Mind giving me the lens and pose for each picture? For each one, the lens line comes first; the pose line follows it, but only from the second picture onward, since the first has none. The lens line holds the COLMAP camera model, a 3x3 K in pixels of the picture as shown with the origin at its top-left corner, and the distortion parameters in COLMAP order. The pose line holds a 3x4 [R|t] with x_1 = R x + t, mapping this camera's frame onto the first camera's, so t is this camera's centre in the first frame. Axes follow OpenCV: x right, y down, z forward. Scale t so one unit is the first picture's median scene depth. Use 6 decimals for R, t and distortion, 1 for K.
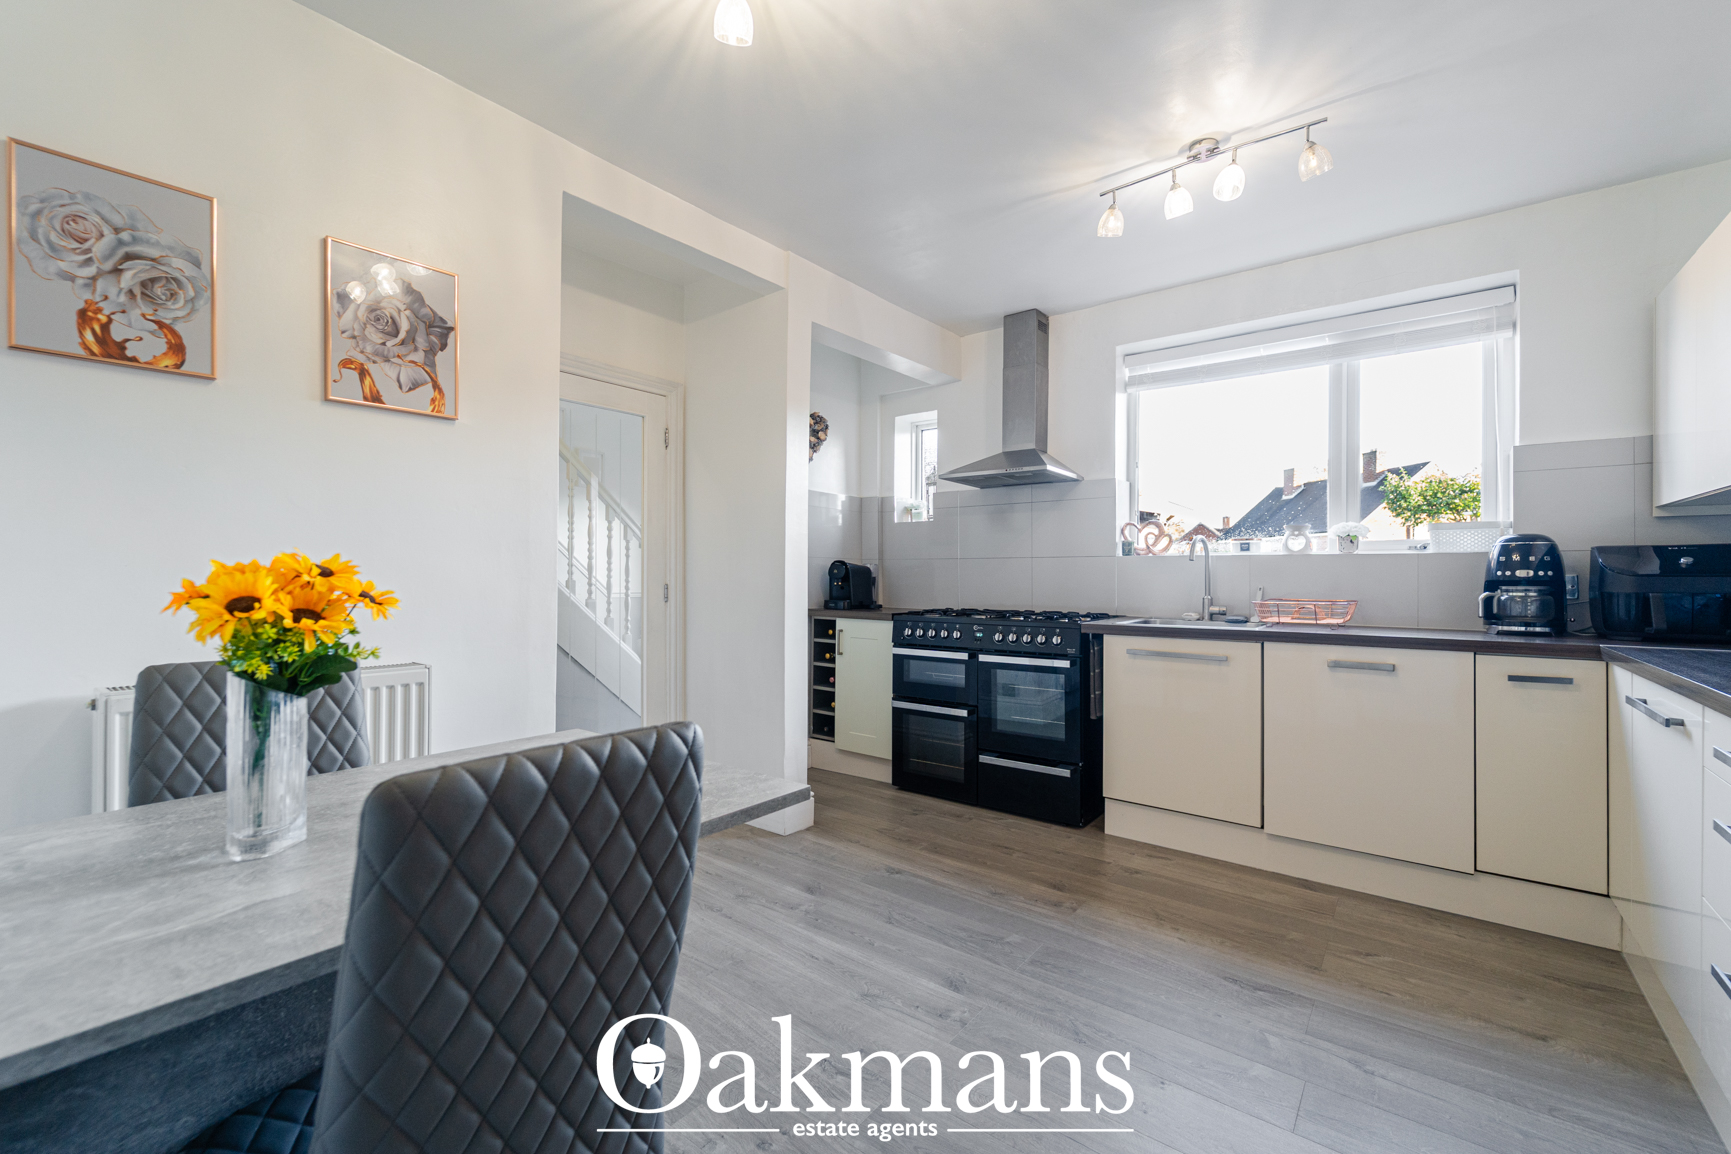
lens RADIAL K [[707.0, 0, 863.4], [0, 707.0, 572.2], [0, 0, 1]] dist [-0.002517, -0.001057]
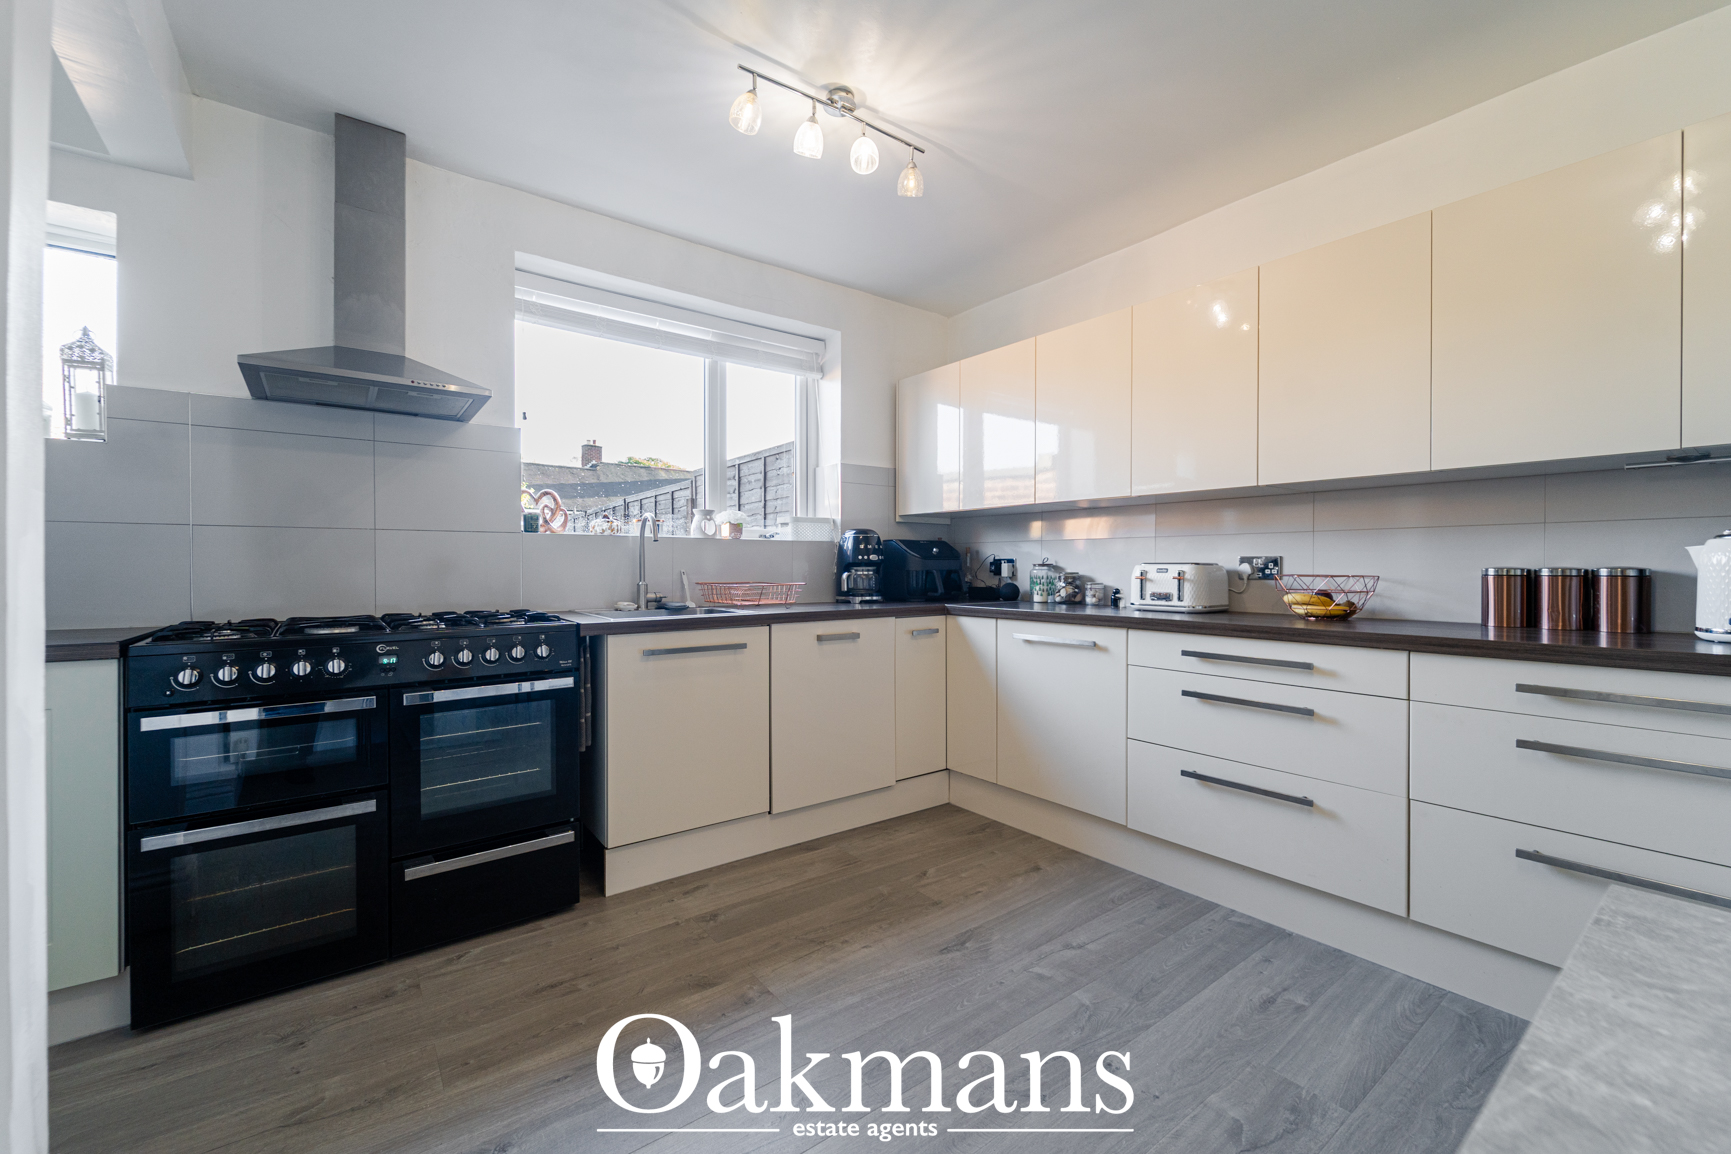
lens RADIAL K [[697.0, 0, 846.8], [0, 697.0, 570.9], [0, 0, 1]] dist [0.001994, -0.000066]
pose [[0.269567, -0.008743, 0.962942, -0.339946], [-0.001616, 0.999953, 0.009531, 0.013101], [-0.962980, -0.004125, 0.269540, 0.608578]]
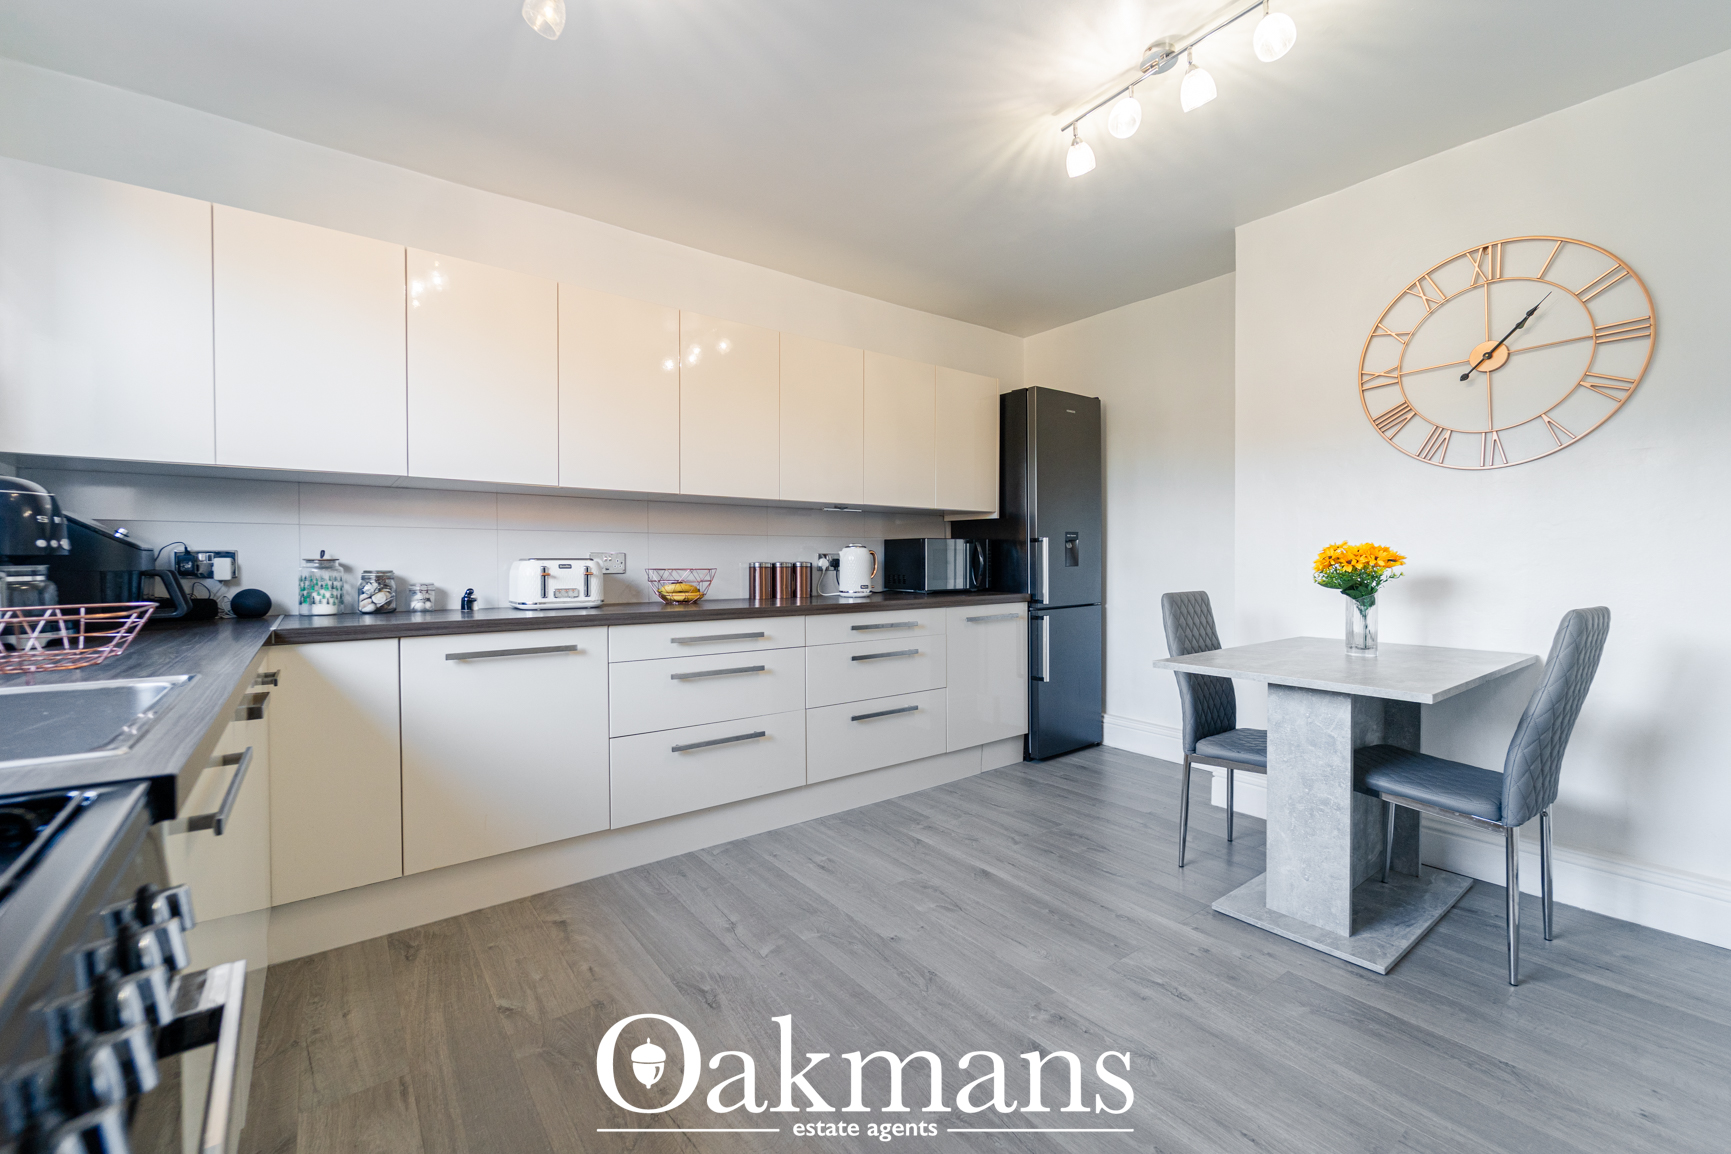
lens RADIAL K [[713.7, 0, 863.2], [0, 713.7, 568.5], [0, 0, 1]] dist [0.000578, -0.000021]
pose [[-0.966791, -0.002956, 0.255551, 0.078494], [-0.000641, 0.999958, 0.009142, 0.015069], [-0.255567, 0.008675, -0.966752, 1.273048]]
